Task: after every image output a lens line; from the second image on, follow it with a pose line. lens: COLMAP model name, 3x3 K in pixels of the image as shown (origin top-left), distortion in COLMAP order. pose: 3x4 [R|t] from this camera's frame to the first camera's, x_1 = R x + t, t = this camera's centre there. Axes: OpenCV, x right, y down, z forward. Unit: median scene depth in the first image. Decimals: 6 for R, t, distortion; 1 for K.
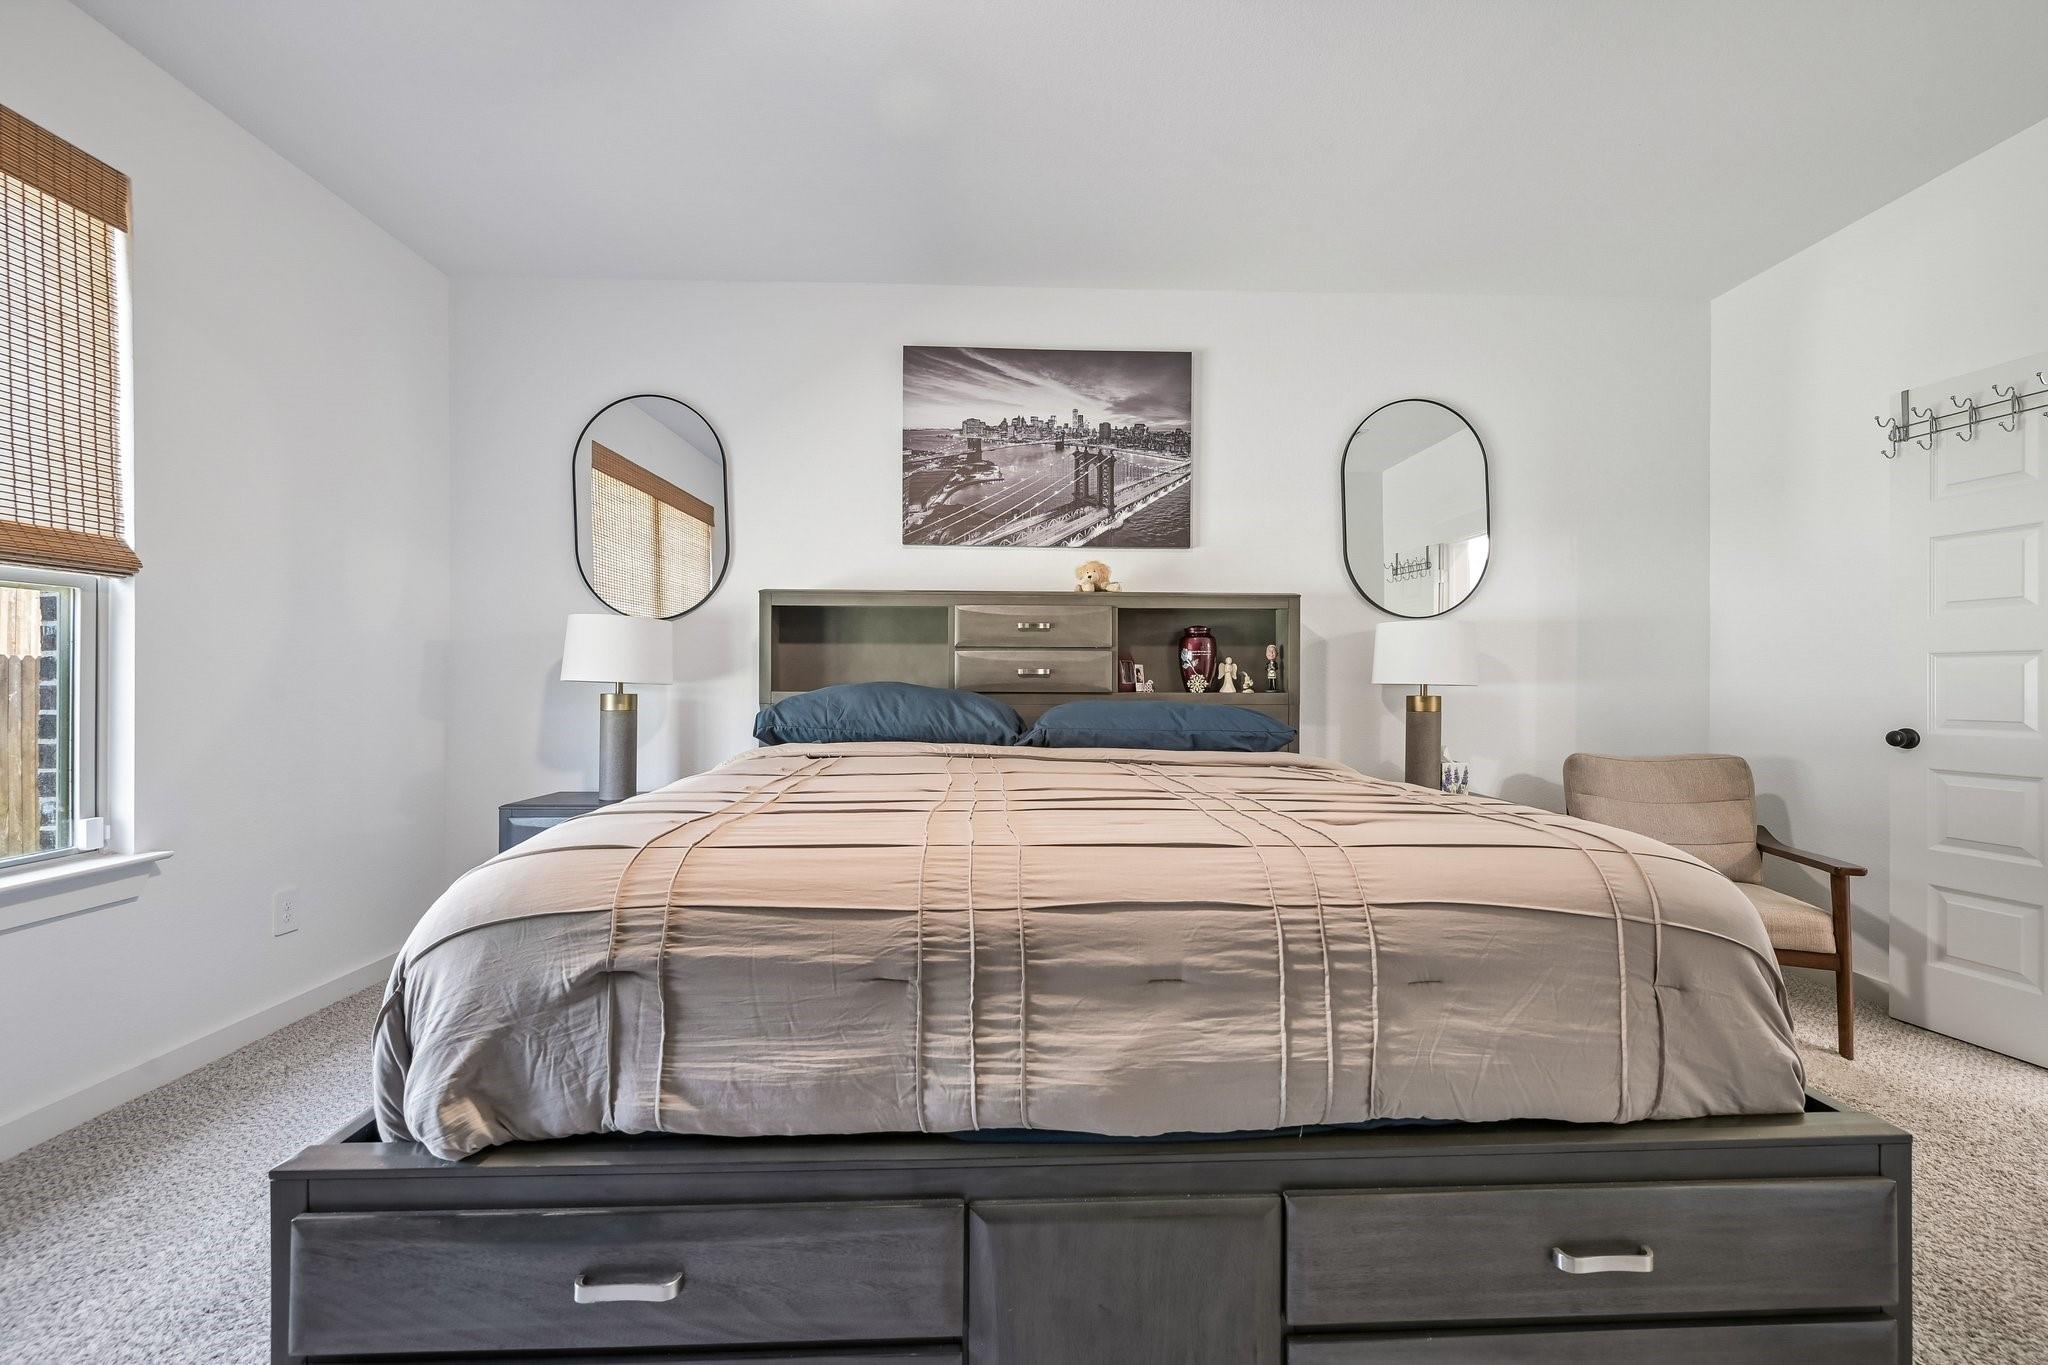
lens RADIAL K [[830.2, 0, 1025.9], [0, 830.2, 680.9], [0, 0, 1]] dist [-0.000824, 0.000355]
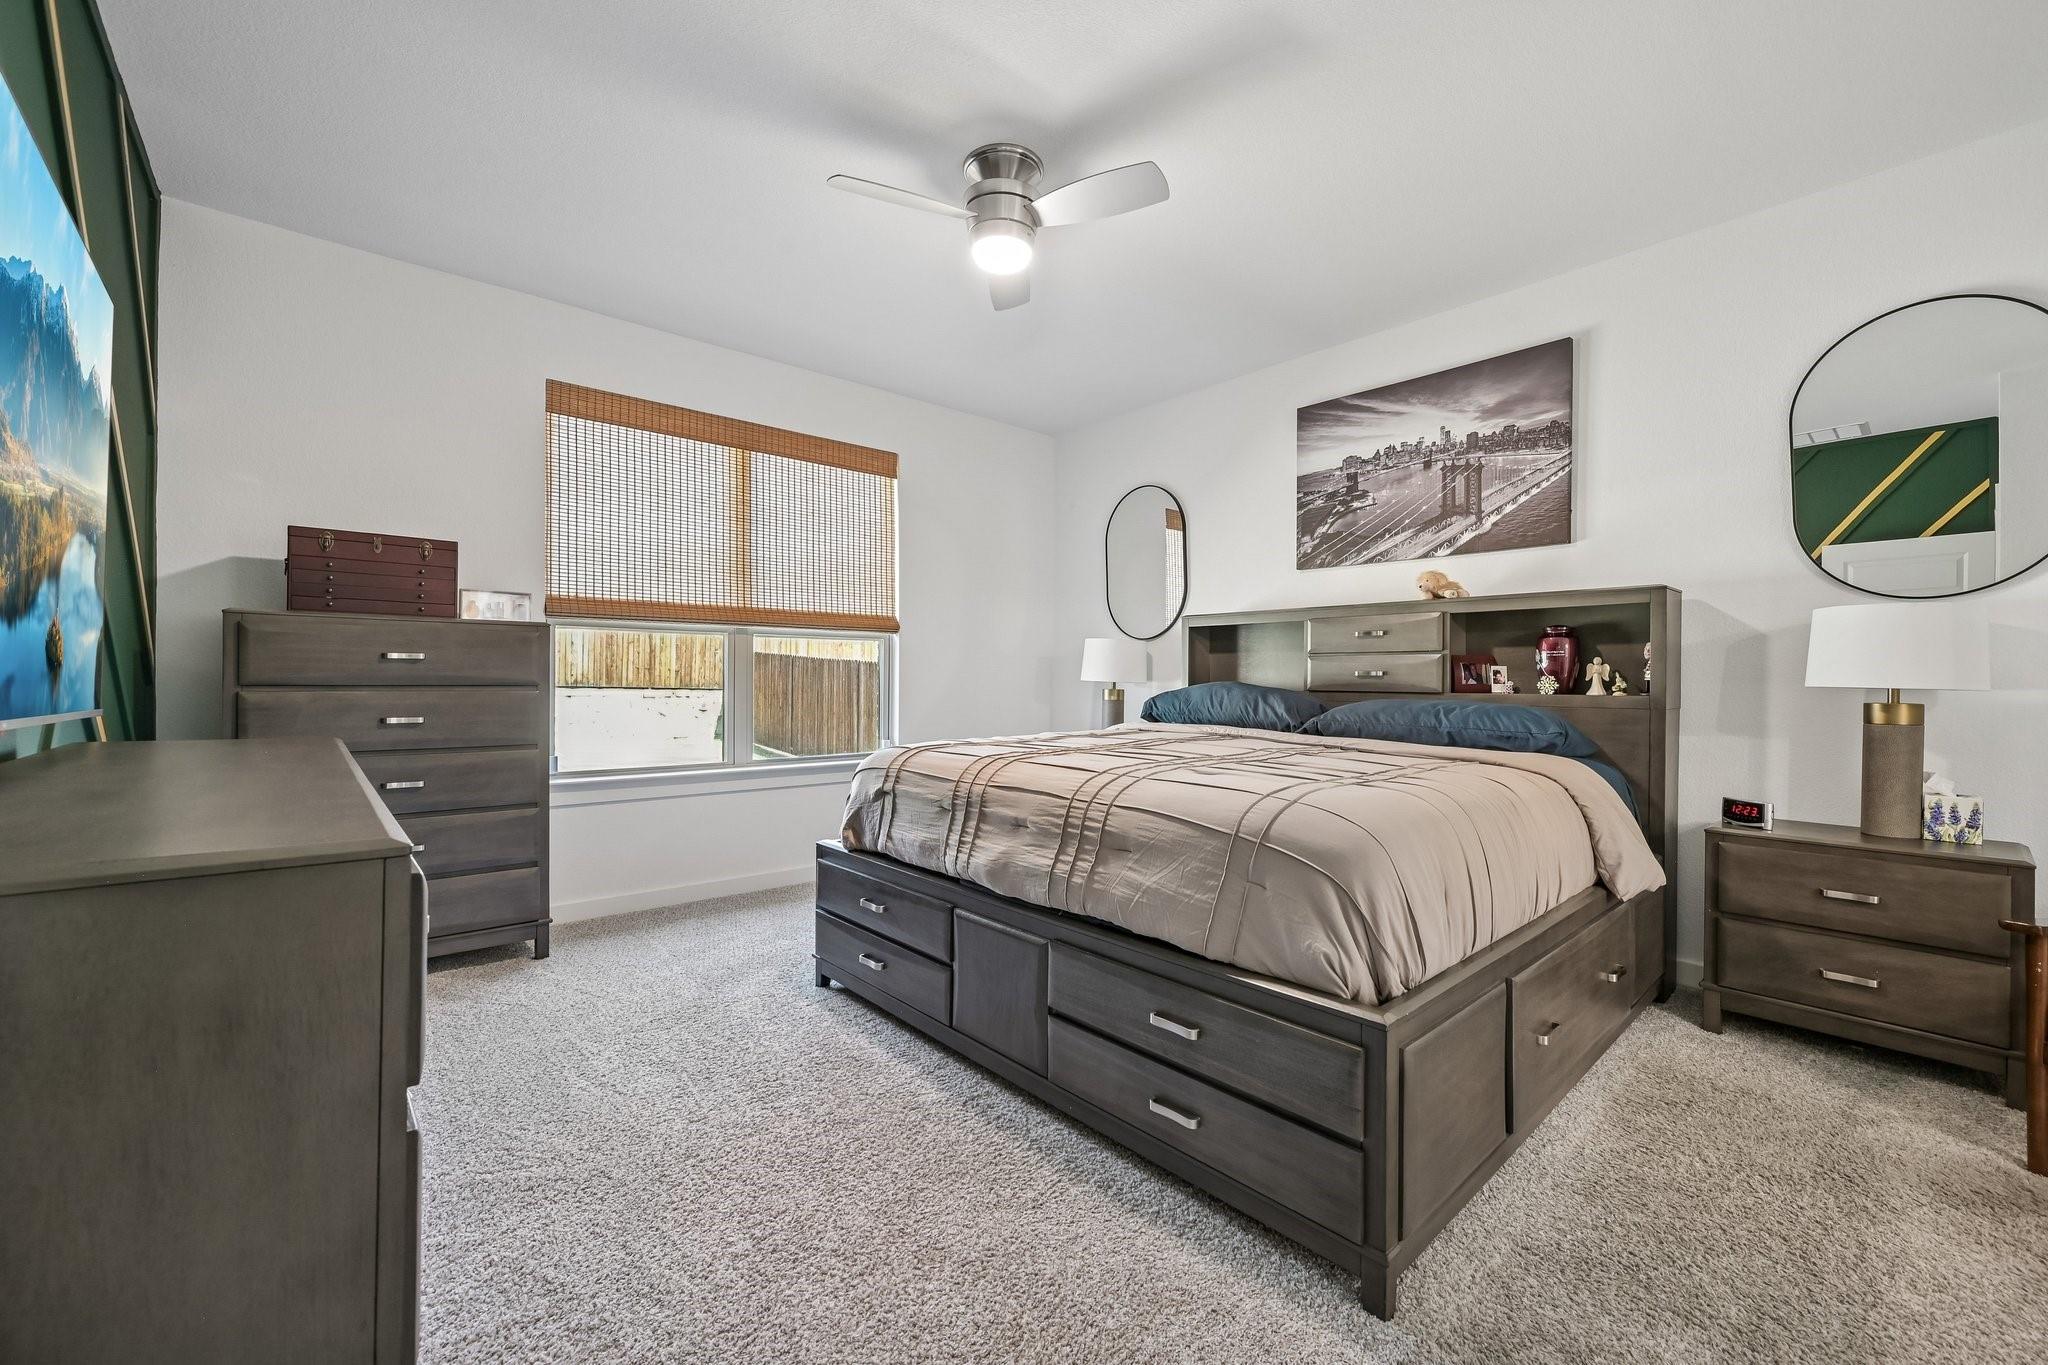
lens RADIAL K [[830.2, 0, 1013.2], [0, 830.2, 678.5], [0, 0, 1]] dist [-0.000824, 0.000355]
pose [[0.620806, 0.000193, -0.783964, 0.568636], [-0.005338, 0.999978, -0.003981, 0.002647], [0.783946, 0.006656, 0.620793, -0.091241]]
